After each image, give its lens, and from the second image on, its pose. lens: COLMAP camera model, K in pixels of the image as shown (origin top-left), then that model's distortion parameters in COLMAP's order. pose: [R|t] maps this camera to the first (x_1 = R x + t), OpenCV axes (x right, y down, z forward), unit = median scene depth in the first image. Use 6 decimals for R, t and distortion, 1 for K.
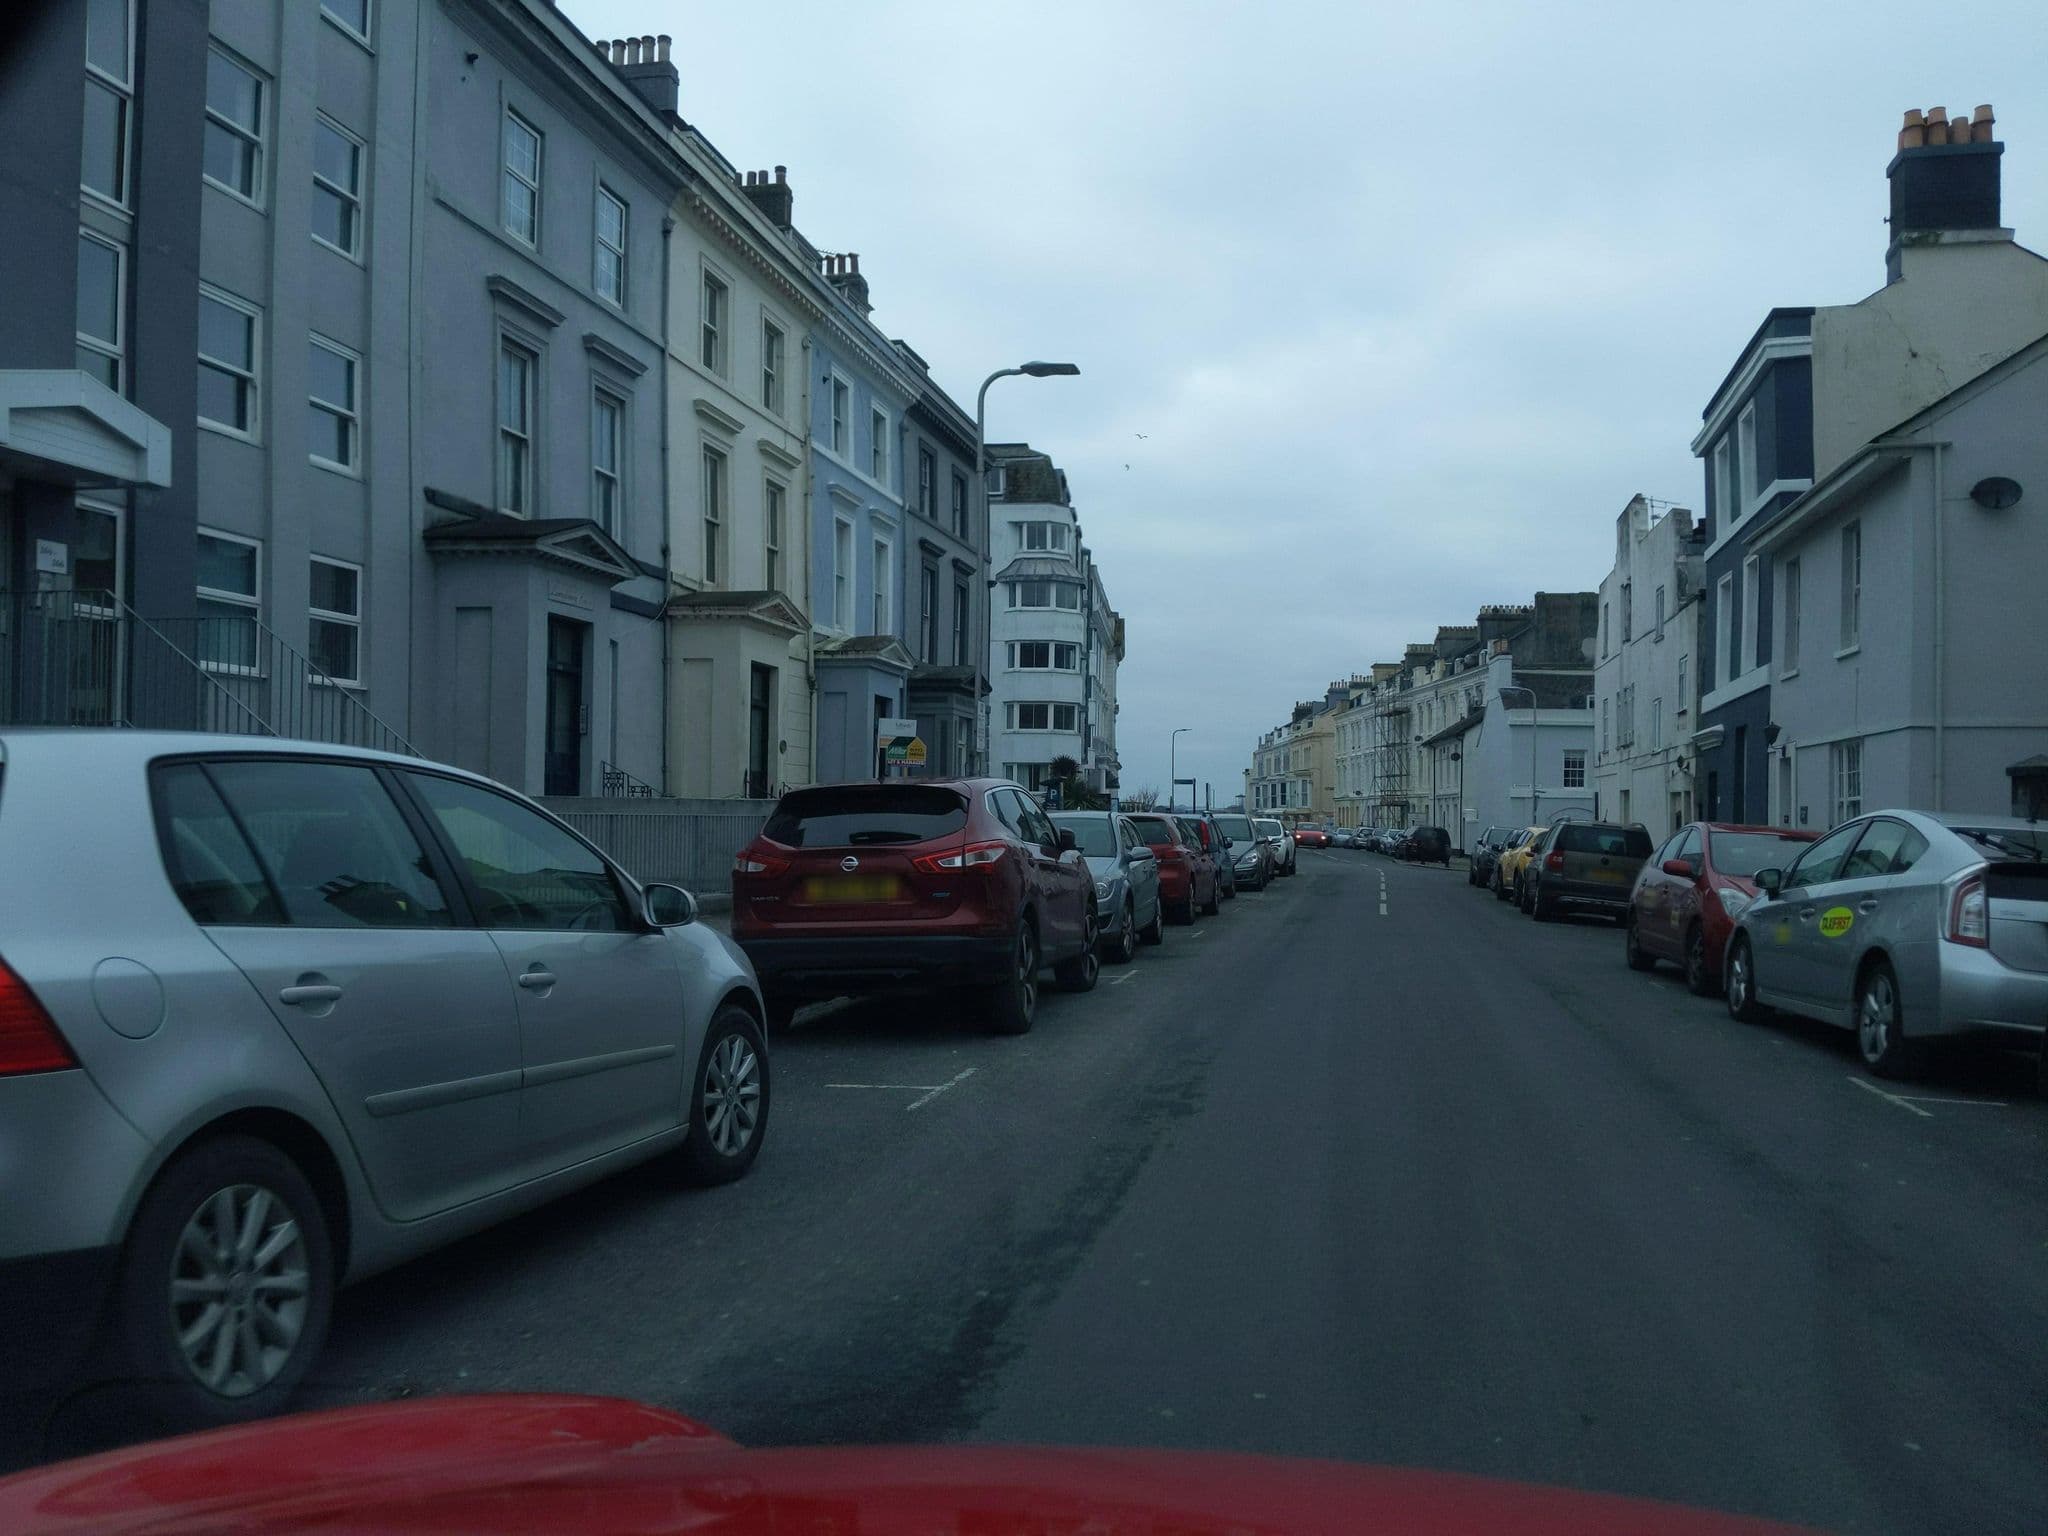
lens RADIAL K [[1670.7, 0, 1024.0], [0, 1670.7, 768.0], [0, 0, 1]] dist [0.109854, 0.001979]
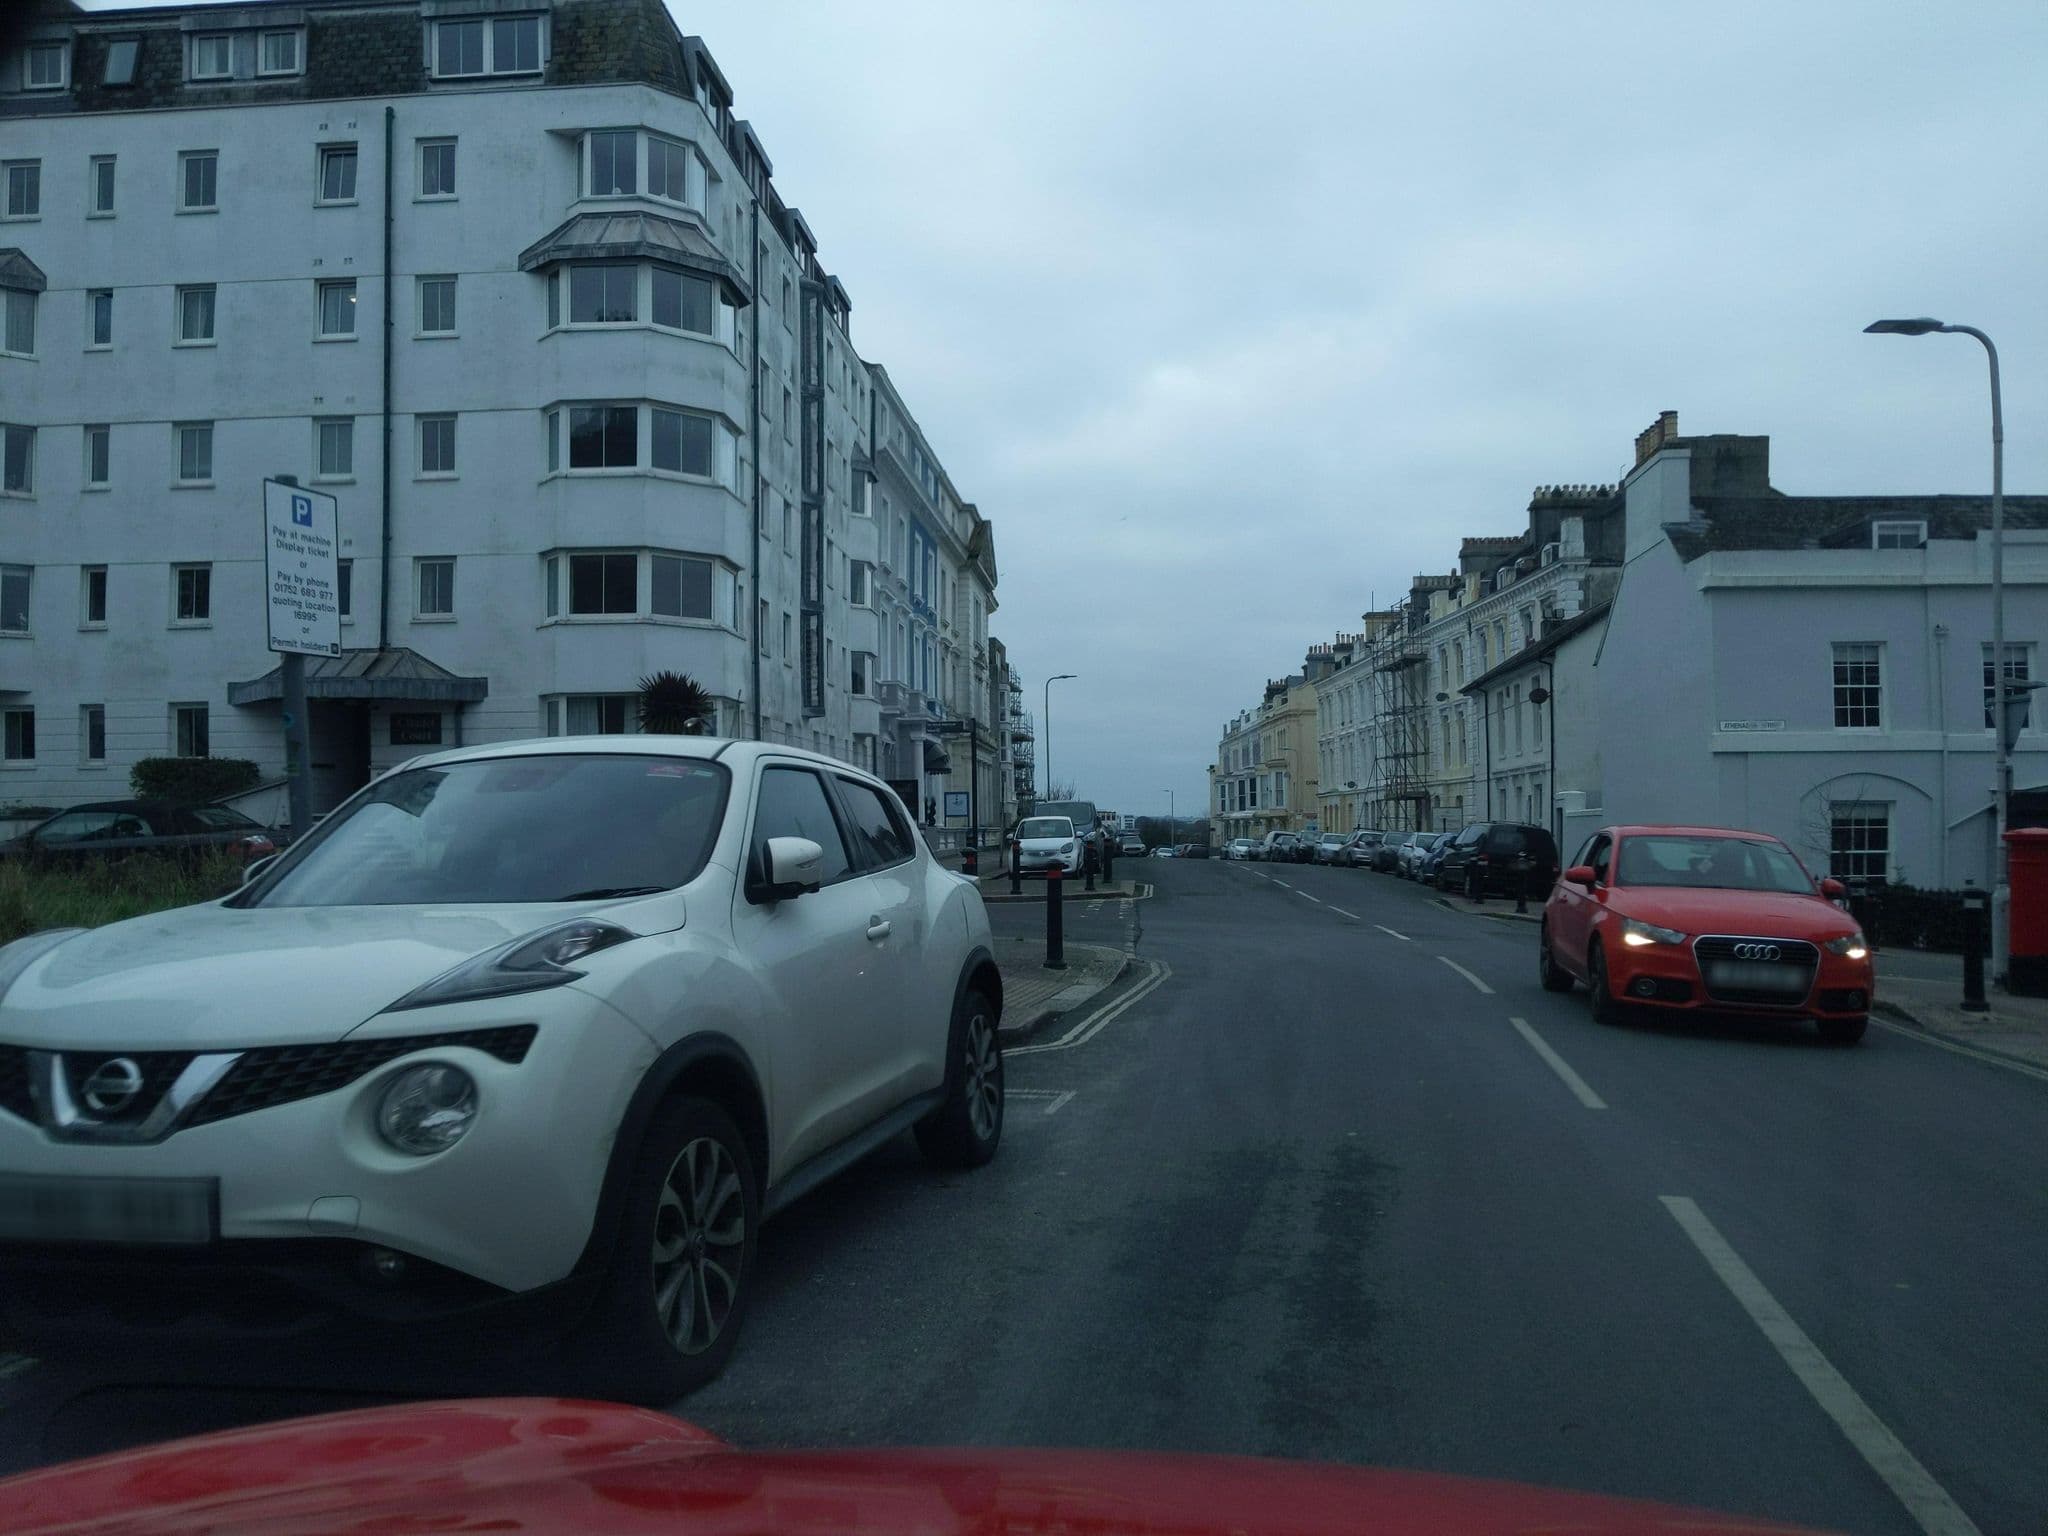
lens RADIAL K [[1647.5, 0, 1024.0], [0, 1647.5, 768.0], [0, 0, 1]] dist [-0.105313, -0.001869]
pose [[0.999753, -0.020734, 0.008043, 0.060270], [0.020802, 0.999749, -0.008358, 0.011895], [-0.007867, 0.008523, 0.999933, 0.335265]]
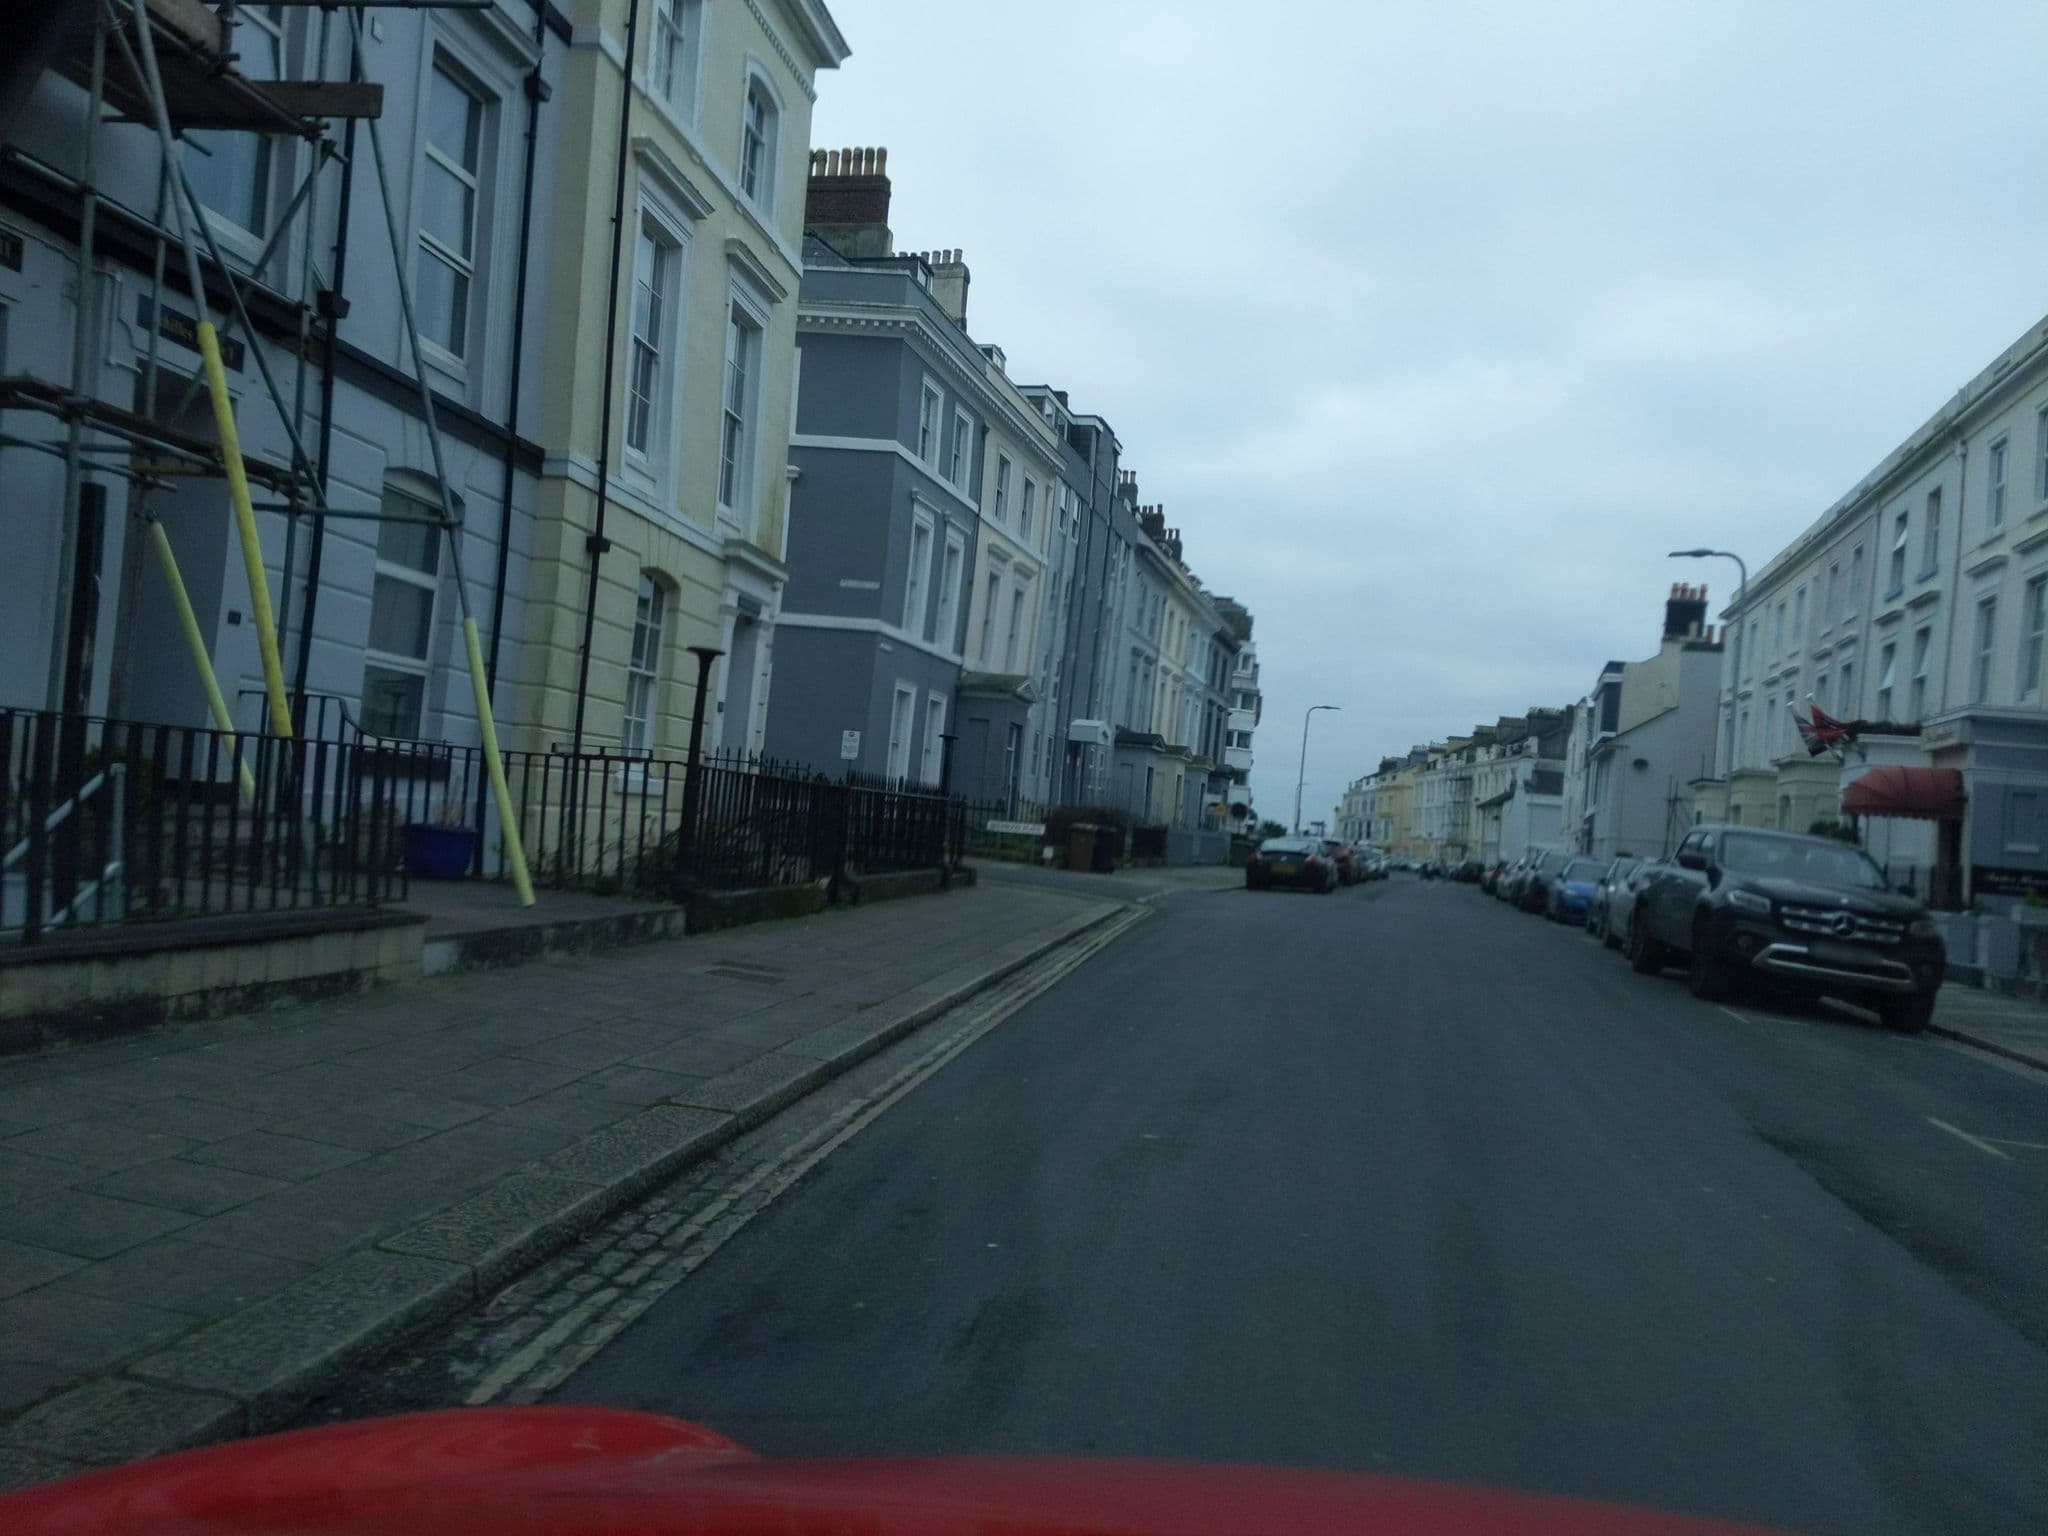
lens RADIAL K [[1629.6, 0, 1024.0], [0, 1629.6, 768.0], [0, 0, 1]] dist [0.429149, -0.000487]
pose [[0.996991, 0.062502, -0.045860, -0.071944], [-0.062831, 0.998007, -0.005770, -0.011290], [0.045408, 0.008634, 0.998931, -0.381109]]
